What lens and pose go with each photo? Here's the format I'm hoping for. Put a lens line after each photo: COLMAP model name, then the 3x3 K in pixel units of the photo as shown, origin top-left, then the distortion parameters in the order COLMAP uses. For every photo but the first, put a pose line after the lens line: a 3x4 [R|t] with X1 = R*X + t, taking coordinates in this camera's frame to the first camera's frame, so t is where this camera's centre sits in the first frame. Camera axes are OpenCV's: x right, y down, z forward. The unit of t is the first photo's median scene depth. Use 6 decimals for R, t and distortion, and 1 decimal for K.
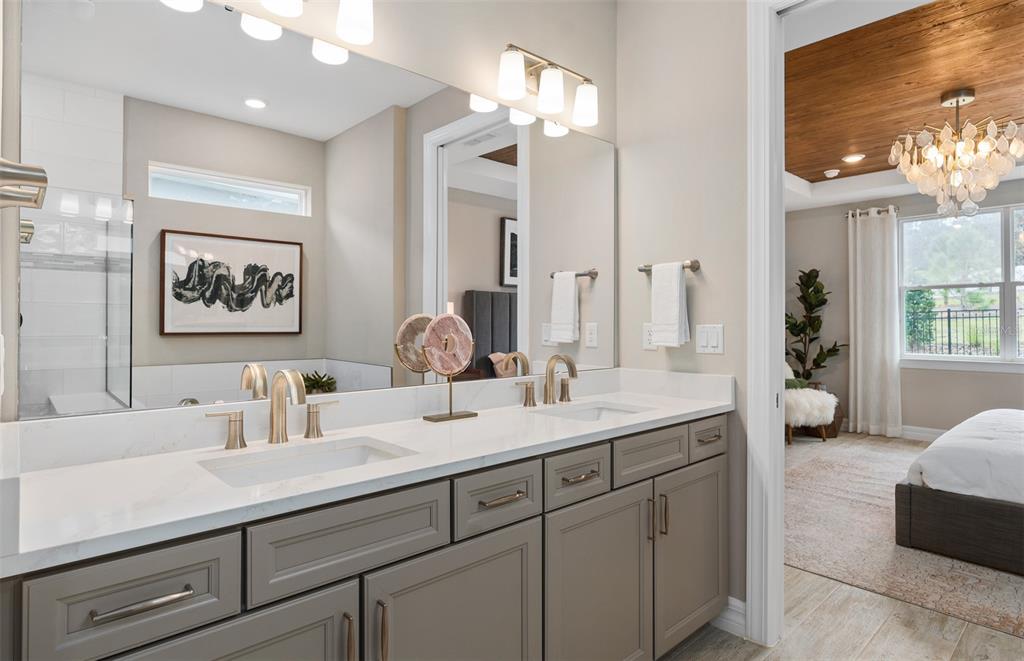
lens RADIAL K [[558.4, 0, 515.7], [0, 558.4, 314.8], [0, 0, 1]] dist [-0.004895, -0.000542]
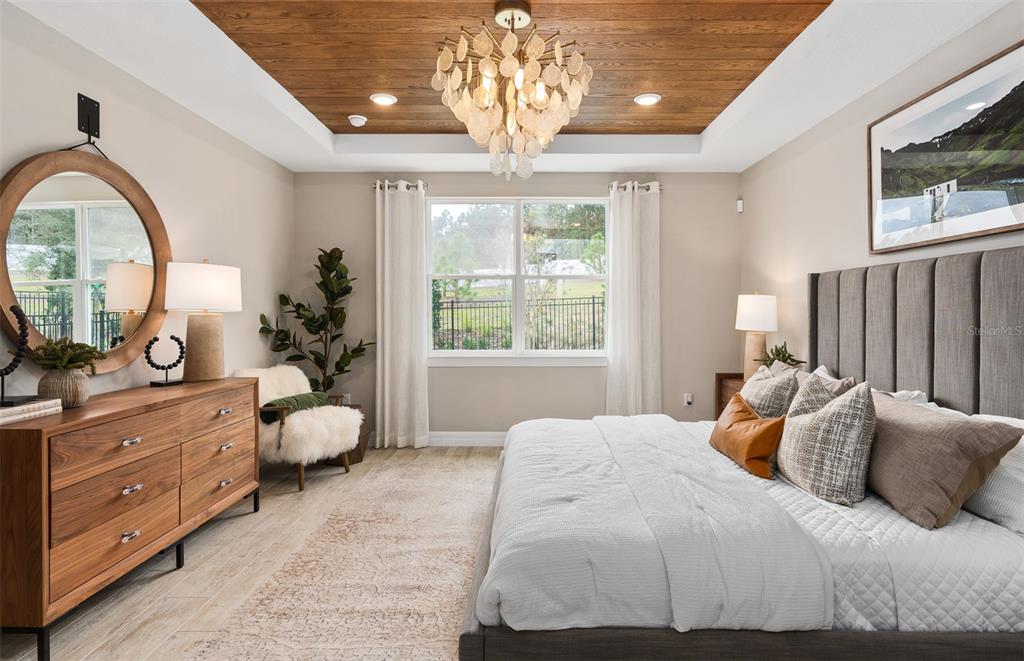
lens RADIAL K [[509.3, 0, 516.4], [0, 509.3, 312.5], [0, 0, 1]] dist [-0.002393, -0.001079]
pose [[0.687977, -0.005447, 0.725712, 0.196013], [-0.009097, 0.999829, 0.016129, -0.005273], [-0.725676, -0.017698, 0.687809, 0.335069]]
